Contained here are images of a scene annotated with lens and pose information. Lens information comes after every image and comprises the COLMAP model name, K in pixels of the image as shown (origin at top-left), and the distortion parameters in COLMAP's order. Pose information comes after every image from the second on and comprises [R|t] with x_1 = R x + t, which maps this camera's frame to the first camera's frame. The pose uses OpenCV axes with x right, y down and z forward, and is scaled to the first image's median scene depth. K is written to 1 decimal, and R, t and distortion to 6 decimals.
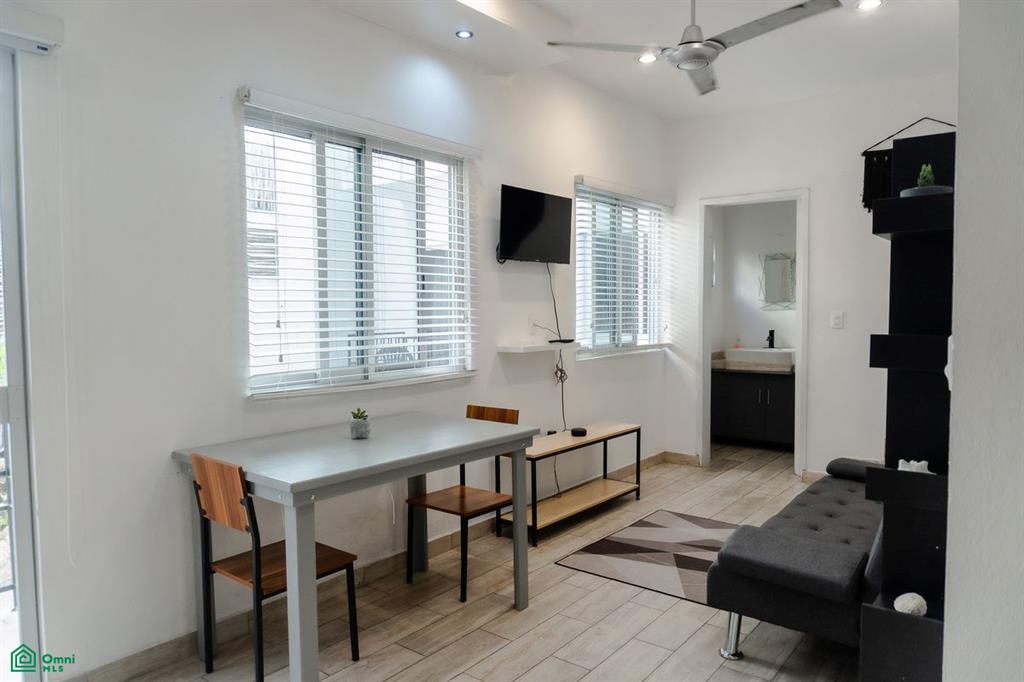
lens RADIAL K [[686.8, 0, 511.5], [0, 686.8, 346.4], [0, 0, 1]] dist [-0.017114, -0.004504]
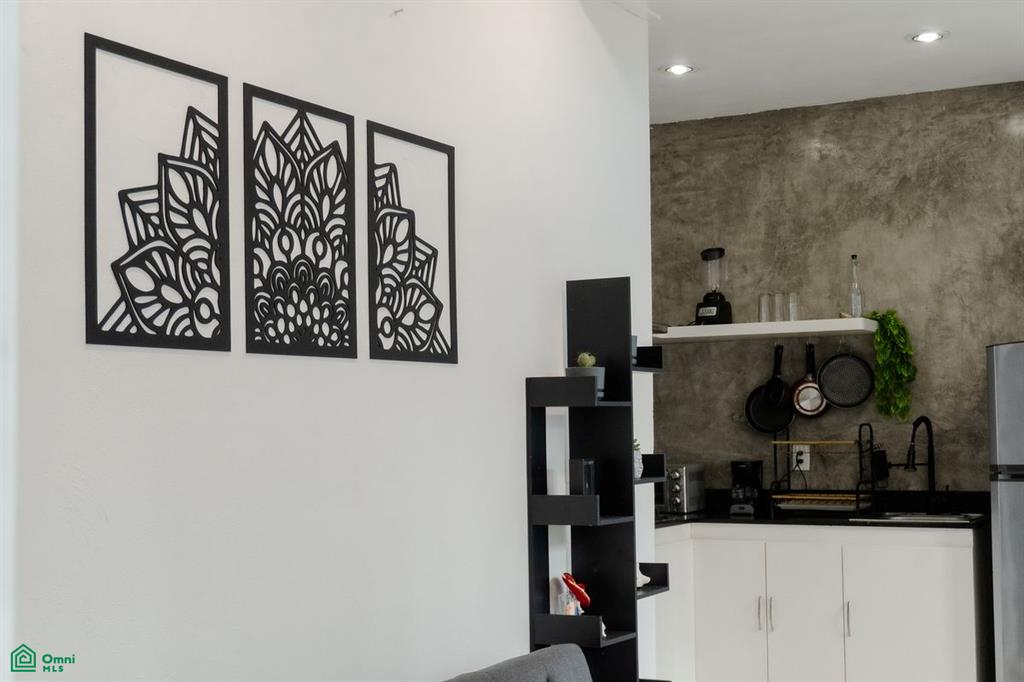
lens RADIAL K [[1454.1, 0, 508.8], [0, 1454.1, 355.6], [0, 0, 1]] dist [0.001791, -0.003194]
pose [[-0.985592, 0.008512, -0.168928, 0.541379], [0.007639, 0.999954, 0.005814, -0.091754], [0.168970, 0.004440, -0.985611, 1.529118]]
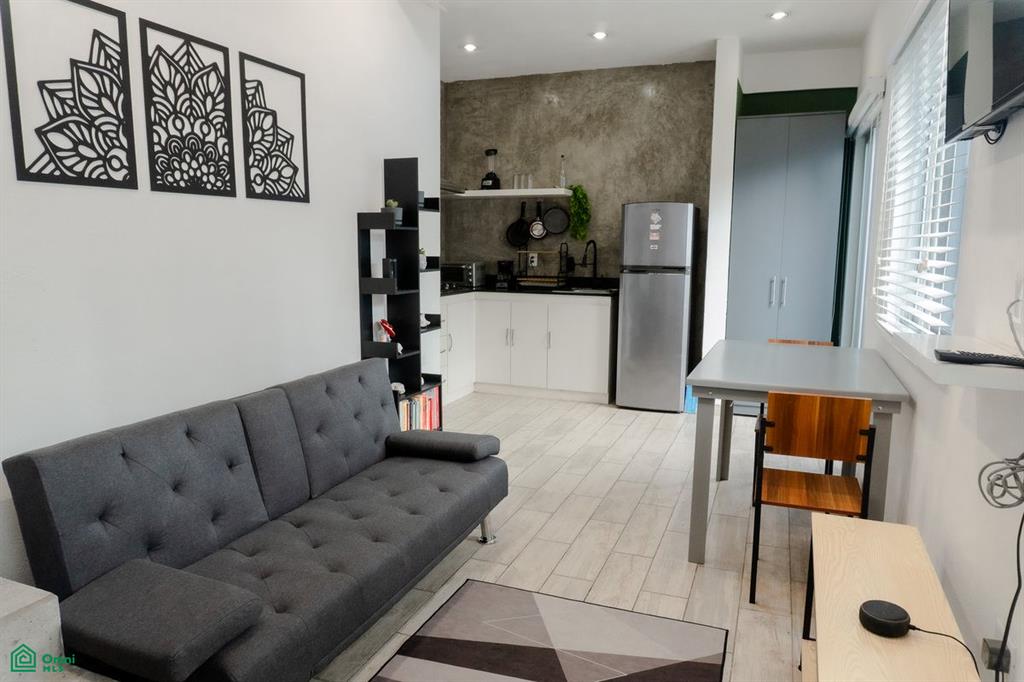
lens RADIAL K [[686.8, 0, 511.5], [0, 686.8, 346.4], [0, 0, 1]] dist [-0.017114, -0.004504]
pose [[-0.957600, 0.039443, -0.285389, 0.421160], [-0.019855, 0.979193, 0.201955, -0.083387], [0.287417, 0.199059, -0.936892, 1.426440]]
